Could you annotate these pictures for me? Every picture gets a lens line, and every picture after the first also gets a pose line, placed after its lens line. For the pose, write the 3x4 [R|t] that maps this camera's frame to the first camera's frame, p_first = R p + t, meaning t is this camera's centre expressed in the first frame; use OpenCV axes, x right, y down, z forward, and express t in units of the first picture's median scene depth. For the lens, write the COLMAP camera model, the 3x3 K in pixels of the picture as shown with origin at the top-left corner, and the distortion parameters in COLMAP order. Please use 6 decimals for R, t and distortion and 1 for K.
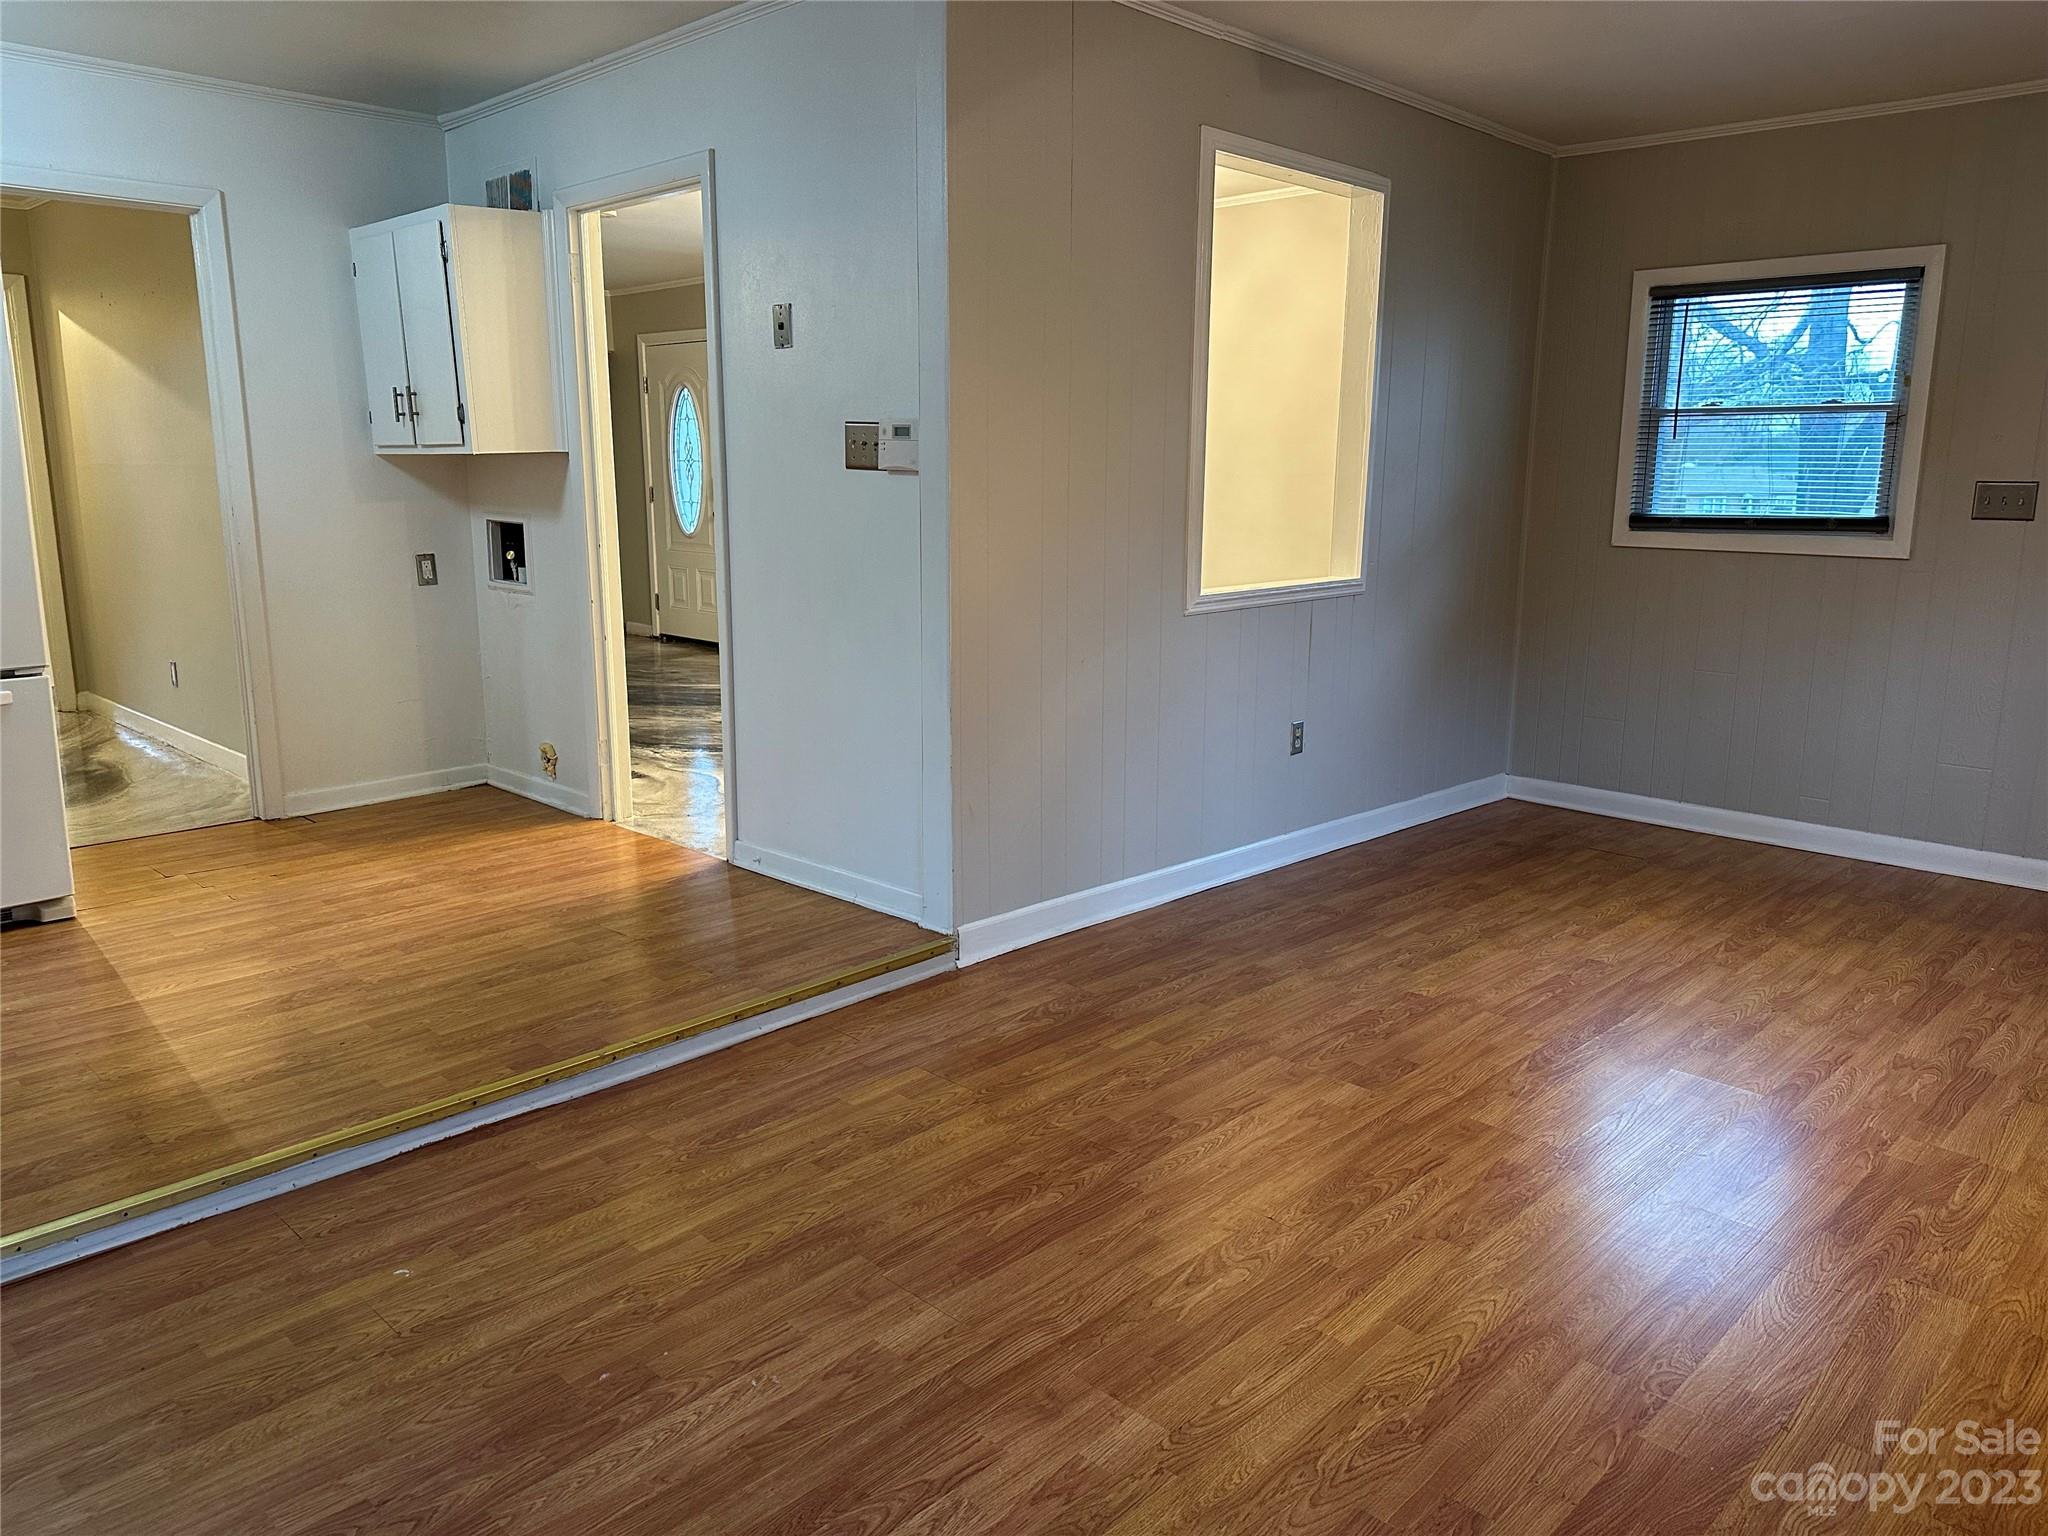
lens RADIAL K [[1444.6, 0, 1038.1], [0, 1444.6, 759.2], [0, 0, 1]] dist [0.070384, -0.107423]
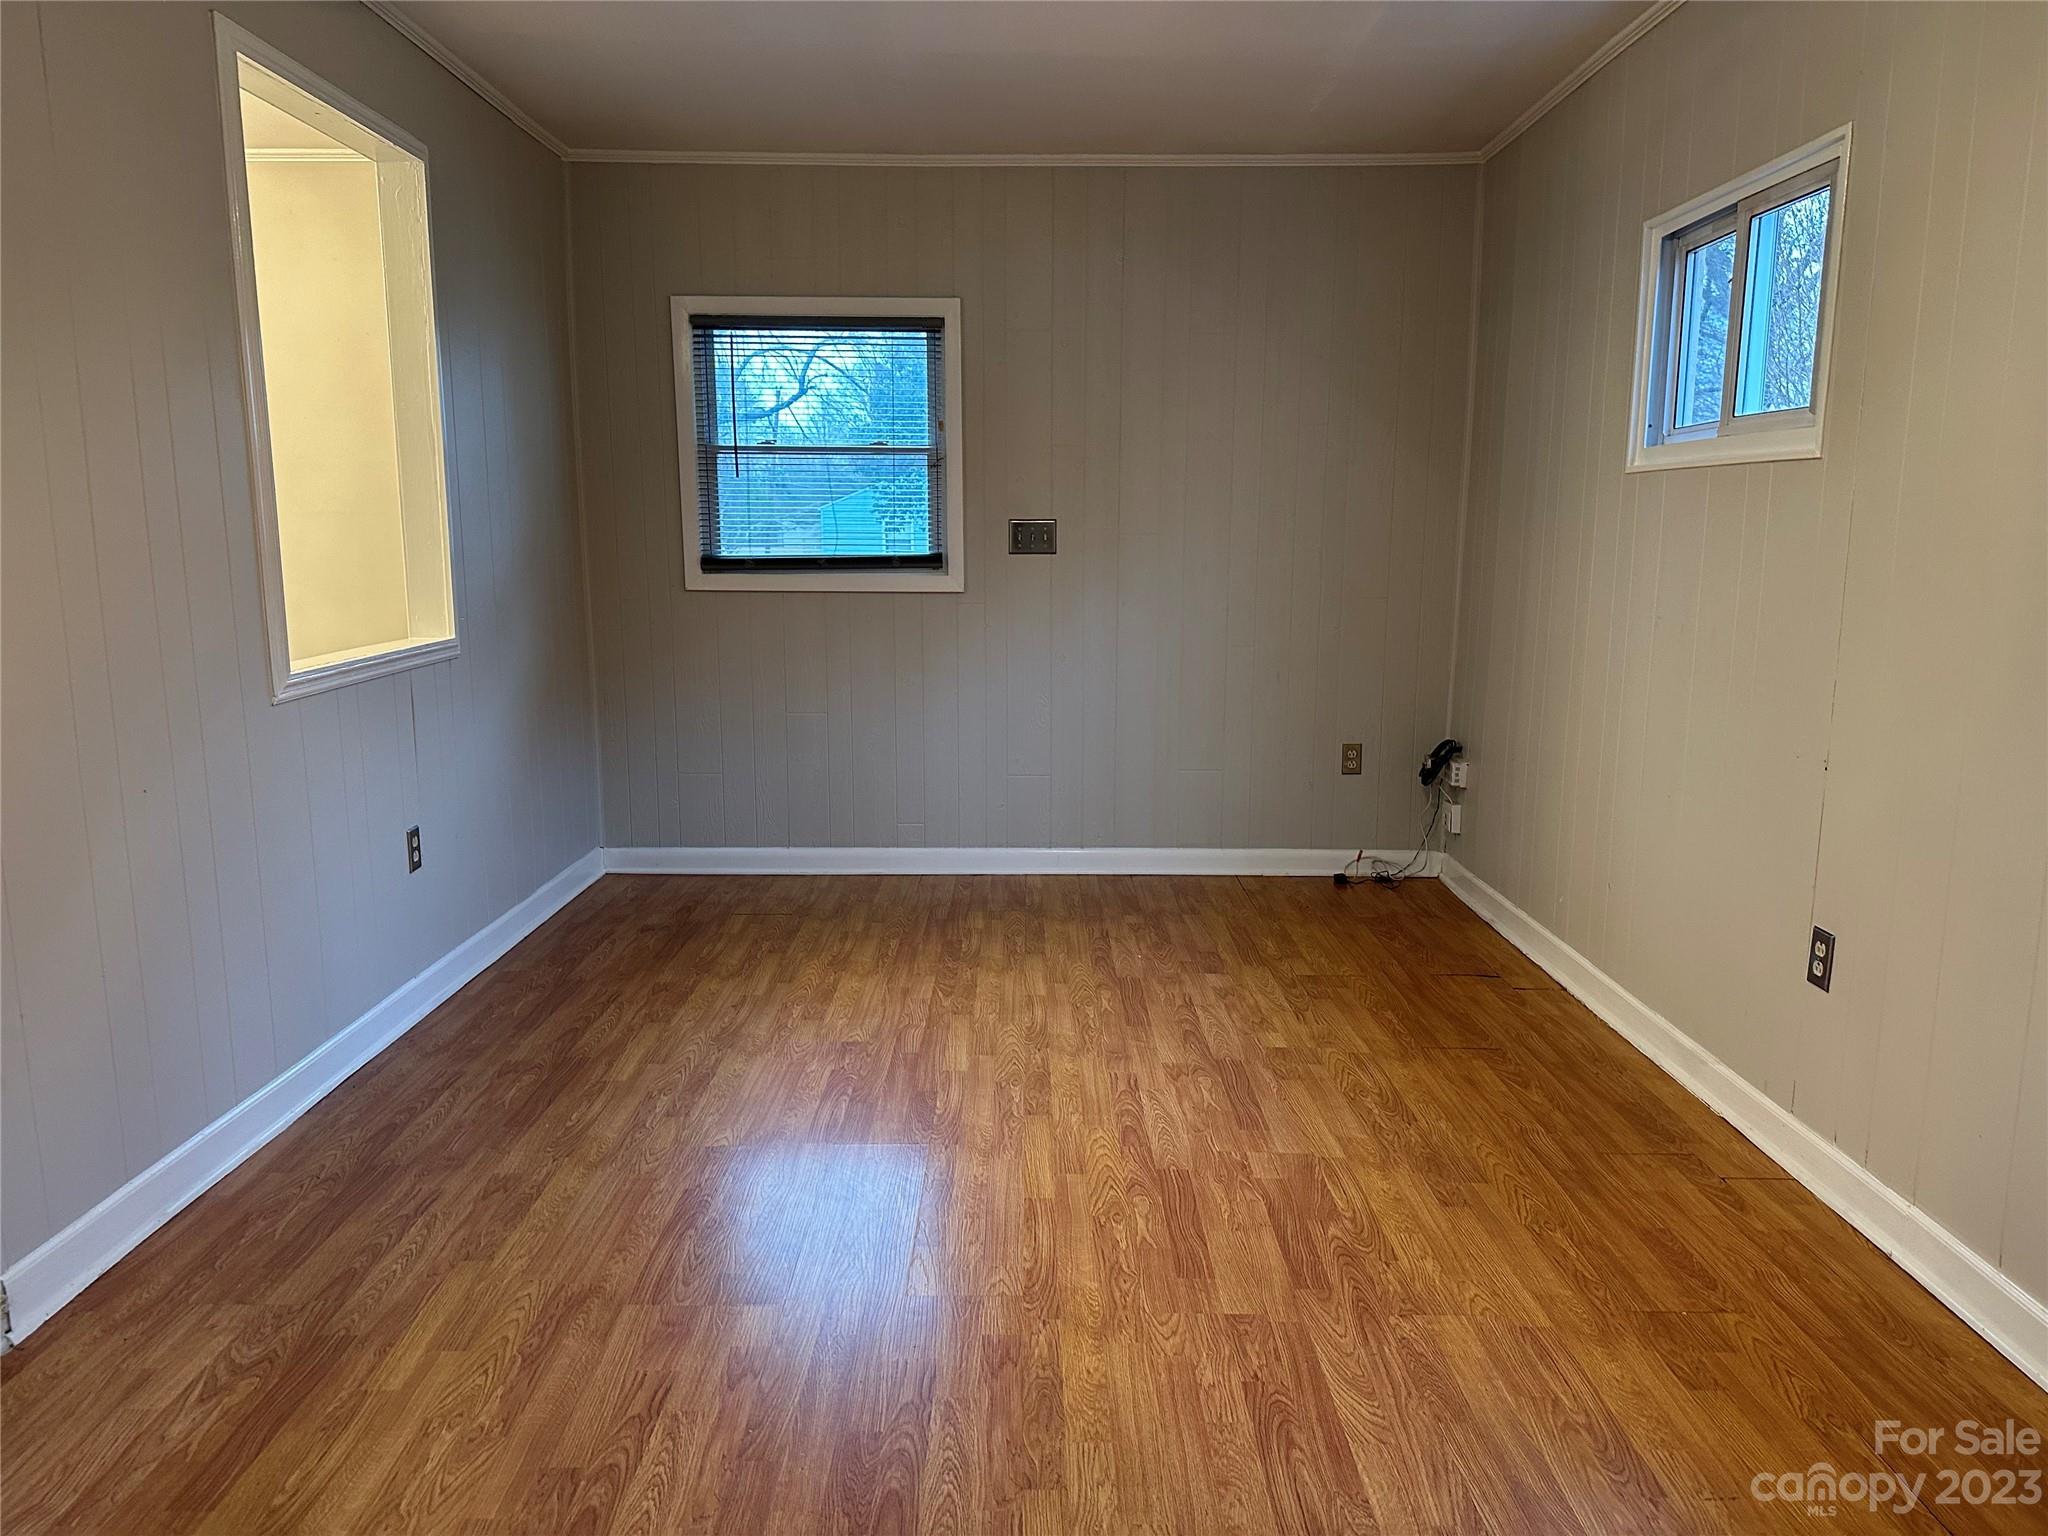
lens RADIAL K [[1412.6, 0, 1032.2], [0, 1412.6, 763.2], [0, 0, 1]] dist [0.104888, -0.130170]
pose [[0.716700, -0.121284, 0.686754, -0.103081], [0.140338, 0.989698, 0.028328, -0.036018], [-0.683115, 0.076075, 0.726338, 0.225408]]
